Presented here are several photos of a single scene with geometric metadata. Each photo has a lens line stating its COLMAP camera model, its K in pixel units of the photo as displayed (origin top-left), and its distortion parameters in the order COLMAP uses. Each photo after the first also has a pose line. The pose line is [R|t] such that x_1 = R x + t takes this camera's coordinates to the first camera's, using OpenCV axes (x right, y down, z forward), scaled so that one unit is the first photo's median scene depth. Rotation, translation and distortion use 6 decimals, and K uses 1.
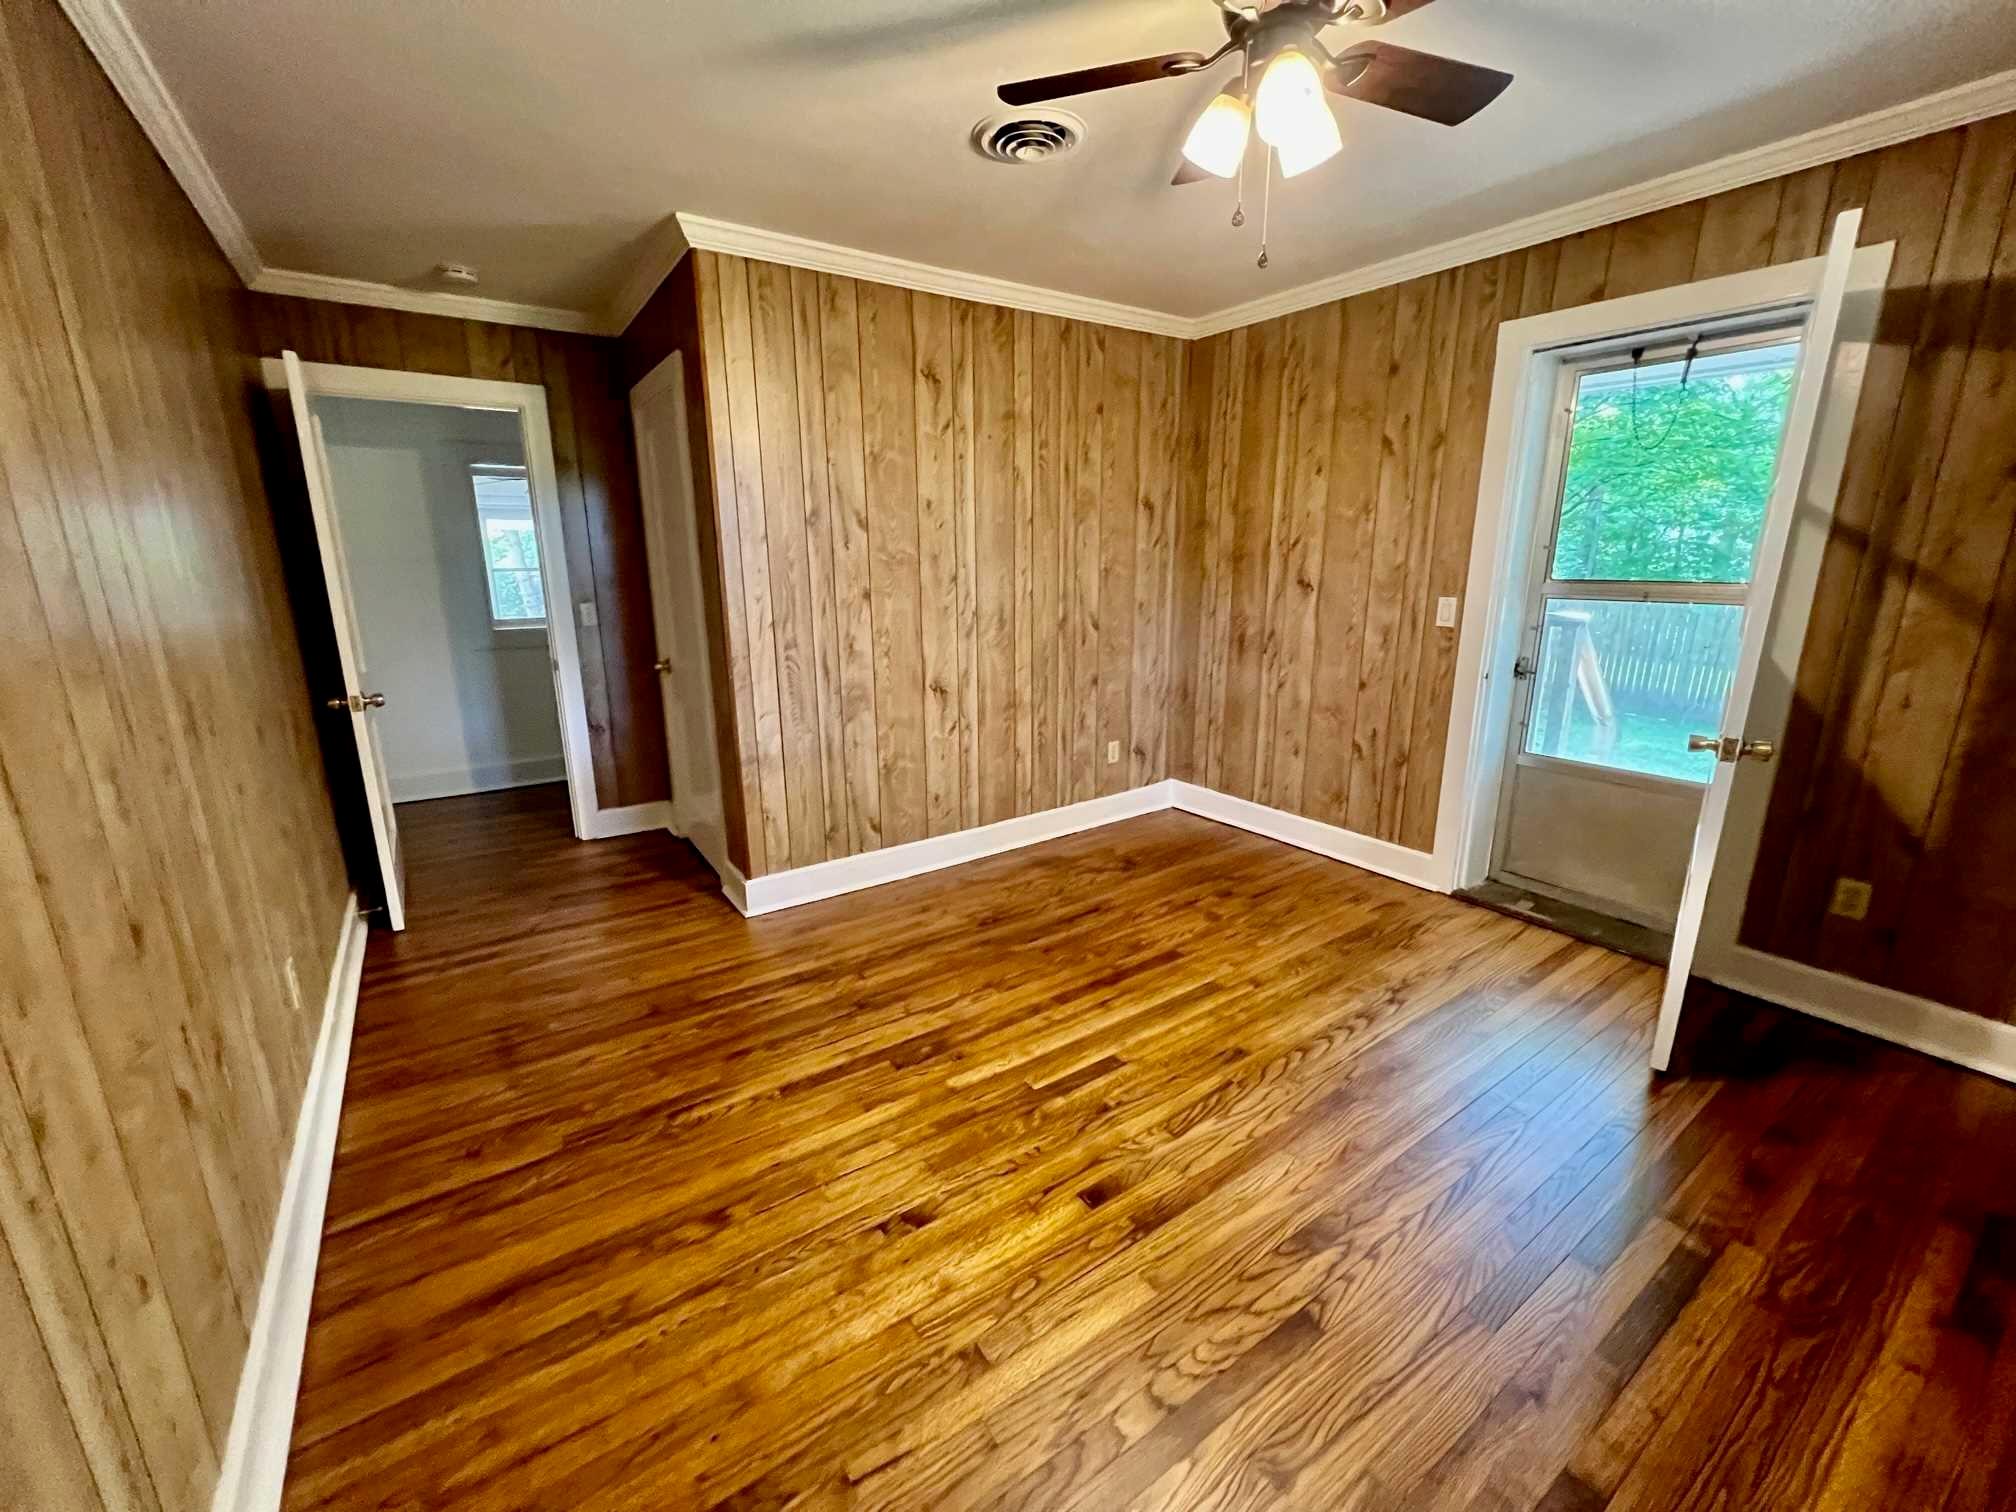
lens RADIAL K [[819.2, 0, 1010.9], [0, 819.2, 750.3], [0, 0, 1]] dist [0.009551, 0.000288]
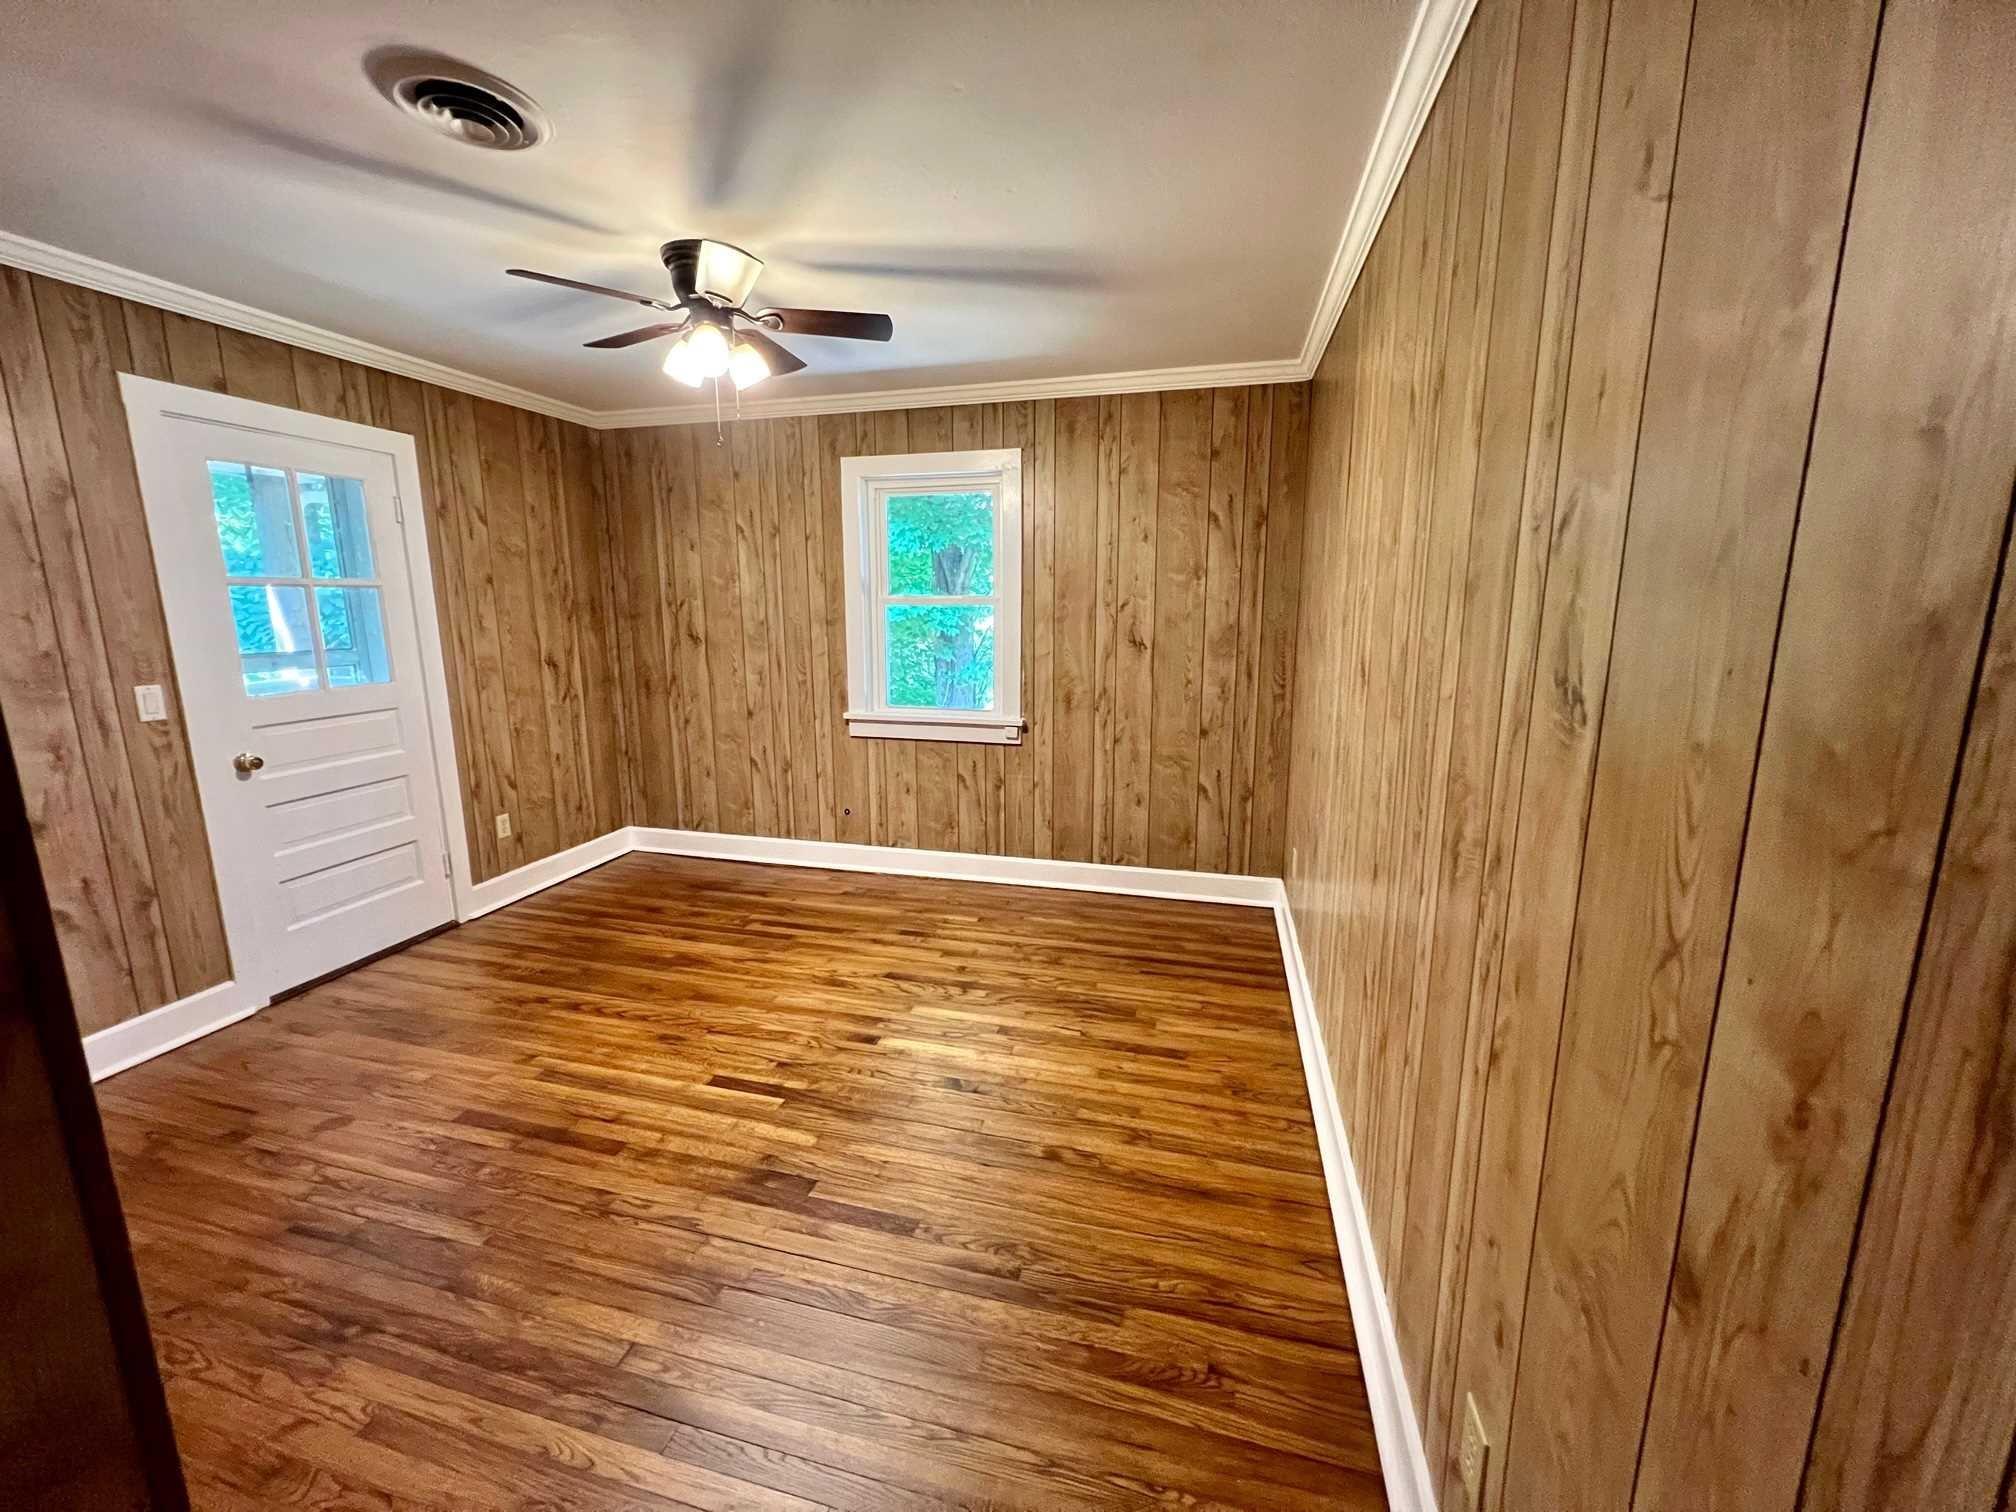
lens RADIAL K [[806.9, 0, 1004.4], [0, 806.9, 752.0], [0, 0, 1]] dist [-0.001781, 0.001243]
pose [[-0.651303, -0.127429, 0.748042, -0.875613], [0.190510, 0.926765, 0.323747, -0.304764], [-0.734514, 0.353366, -0.579328, 1.183142]]
